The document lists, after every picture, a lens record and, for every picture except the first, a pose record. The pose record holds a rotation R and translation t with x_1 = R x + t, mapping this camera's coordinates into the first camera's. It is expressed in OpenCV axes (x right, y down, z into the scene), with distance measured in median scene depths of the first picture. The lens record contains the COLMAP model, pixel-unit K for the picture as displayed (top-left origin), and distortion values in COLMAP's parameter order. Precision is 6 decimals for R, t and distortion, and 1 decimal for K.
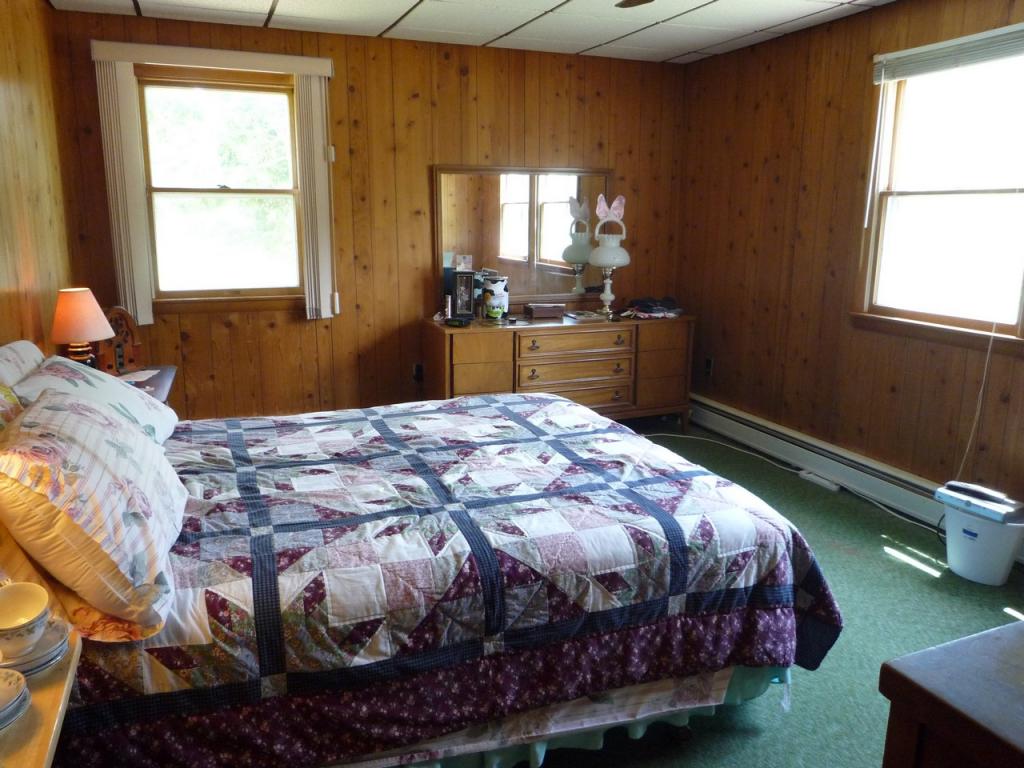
lens RADIAL K [[773.5, 0, 511.6], [0, 773.5, 383.7], [0, 0, 1]] dist [-0.011558, -0.007646]
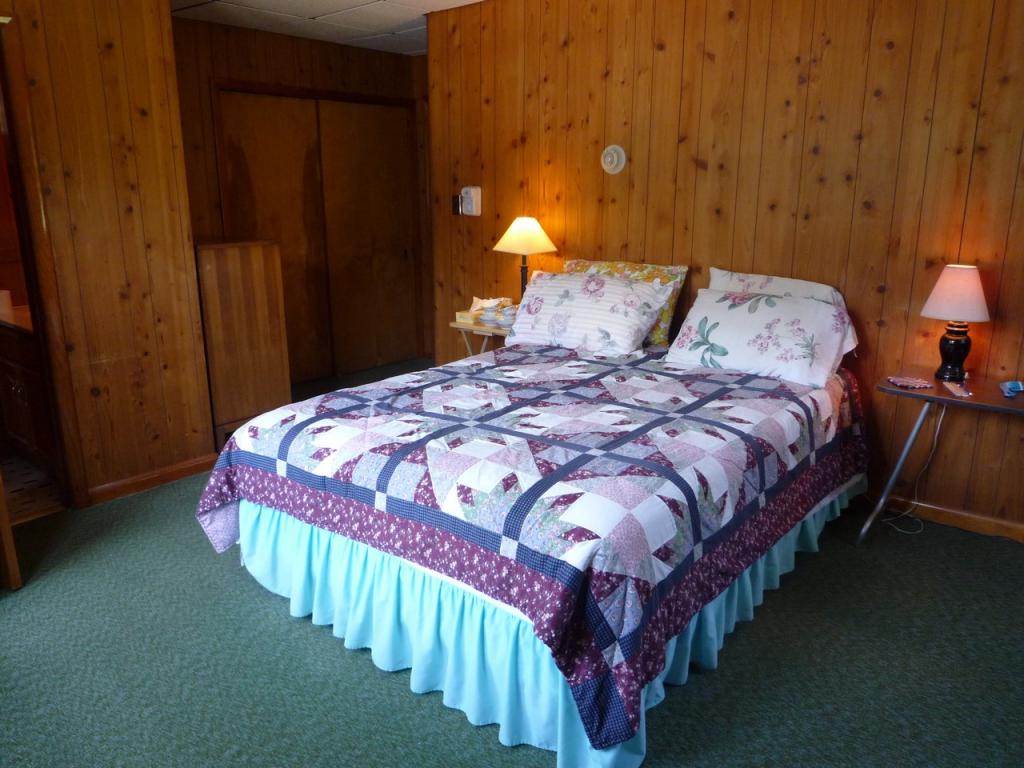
lens RADIAL K [[773.5, 0, 511.5], [0, 773.5, 385.1], [0, 0, 1]] dist [-0.011558, -0.007646]
pose [[0.502896, 0.202317, -0.840335, 0.816151], [-0.180271, 0.975390, 0.126950, -0.055229], [0.845339, 0.087646, 0.526992, 0.339698]]
